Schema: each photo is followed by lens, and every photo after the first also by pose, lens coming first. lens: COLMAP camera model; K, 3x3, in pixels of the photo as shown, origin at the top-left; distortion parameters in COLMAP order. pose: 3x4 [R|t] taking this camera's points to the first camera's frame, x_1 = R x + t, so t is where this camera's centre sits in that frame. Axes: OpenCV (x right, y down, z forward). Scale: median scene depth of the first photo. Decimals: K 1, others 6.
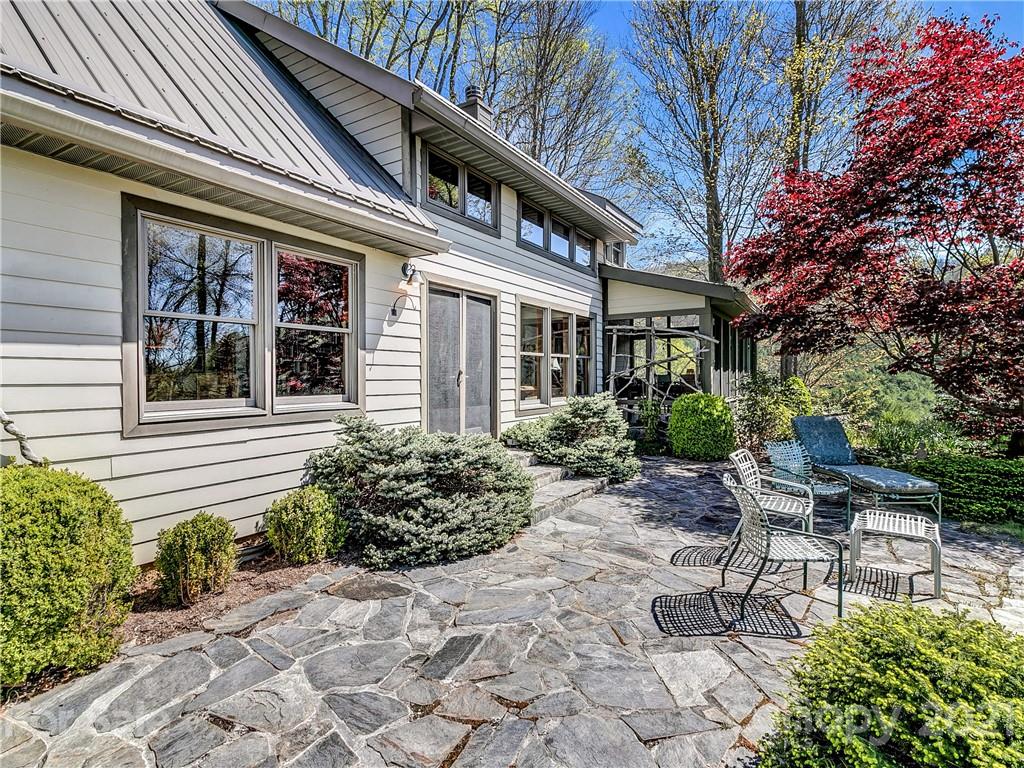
lens RADIAL K [[537.4, 0, 513.0], [0, 537.4, 382.4], [0, 0, 1]] dist [0.004953, -0.000234]
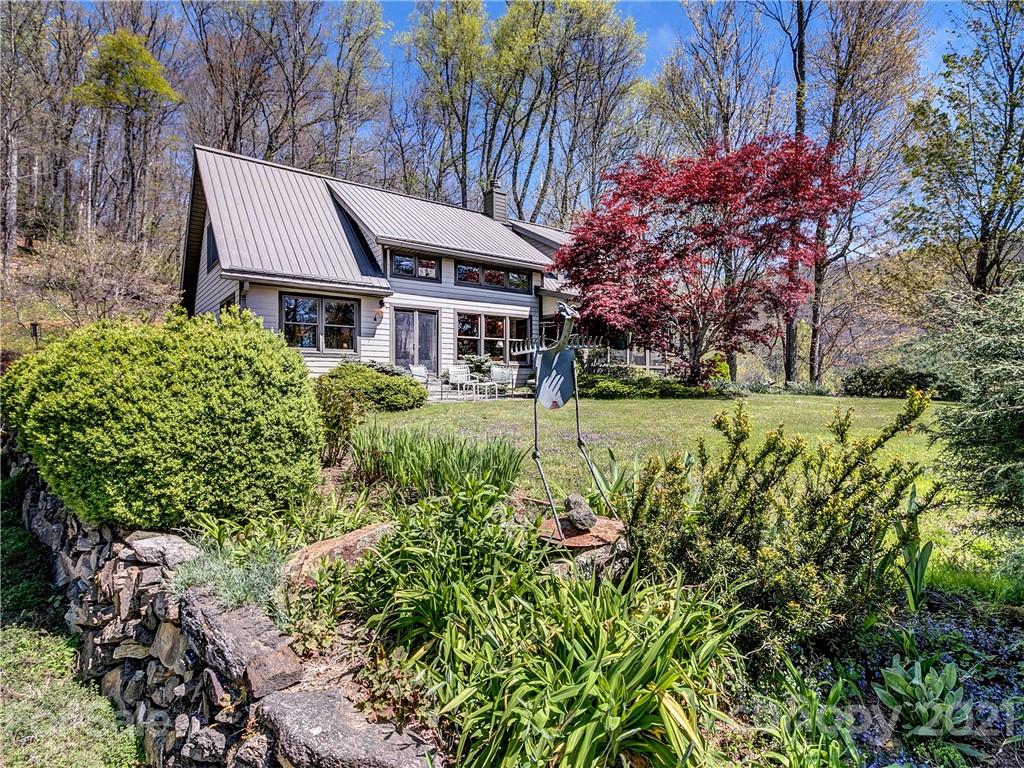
lens RADIAL K [[537.4, 0, 514.0], [0, 537.4, 380.6], [0, 0, 1]] dist [0.004953, -0.000234]
pose [[0.937299, -0.006380, -0.348467, 1.180425], [0.001019, 0.999878, -0.015565, 0.184449], [0.348524, 0.014234, 0.937192, -1.078943]]
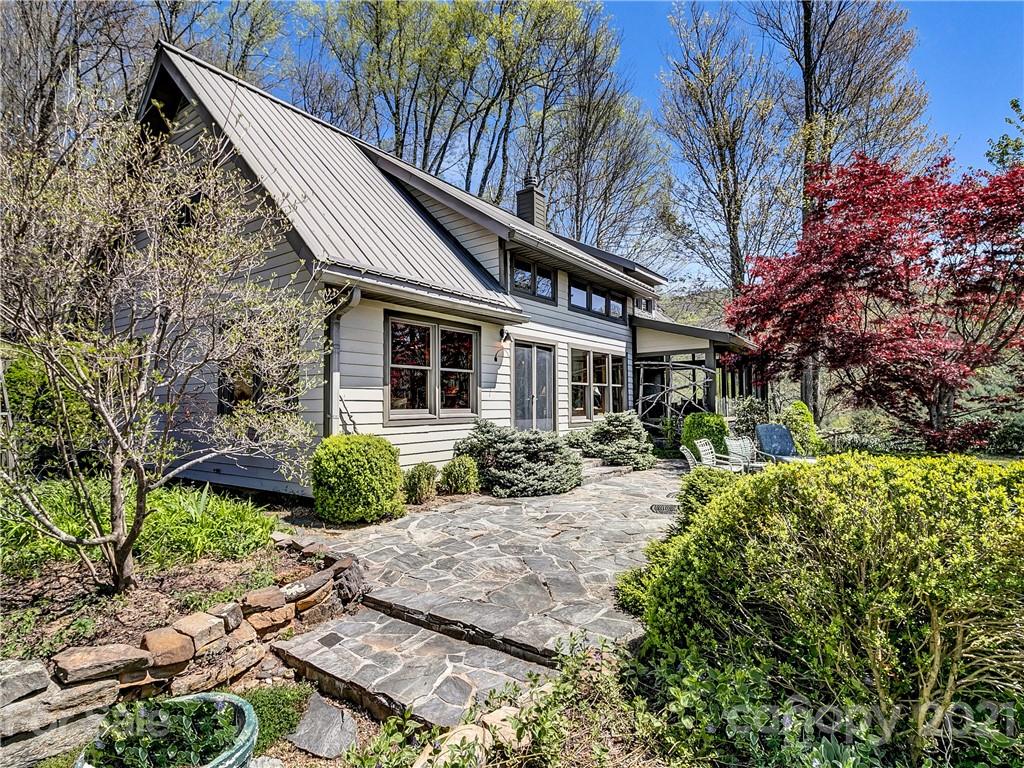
lens RADIAL K [[537.4, 0, 510.1], [0, 537.4, 384.3], [0, 0, 1]] dist [0.004953, -0.000234]
pose [[0.996218, -0.008877, -0.086440, -0.032613], [0.004491, 0.998698, -0.050806, 0.026216], [0.086778, 0.050226, 0.994961, -0.569127]]
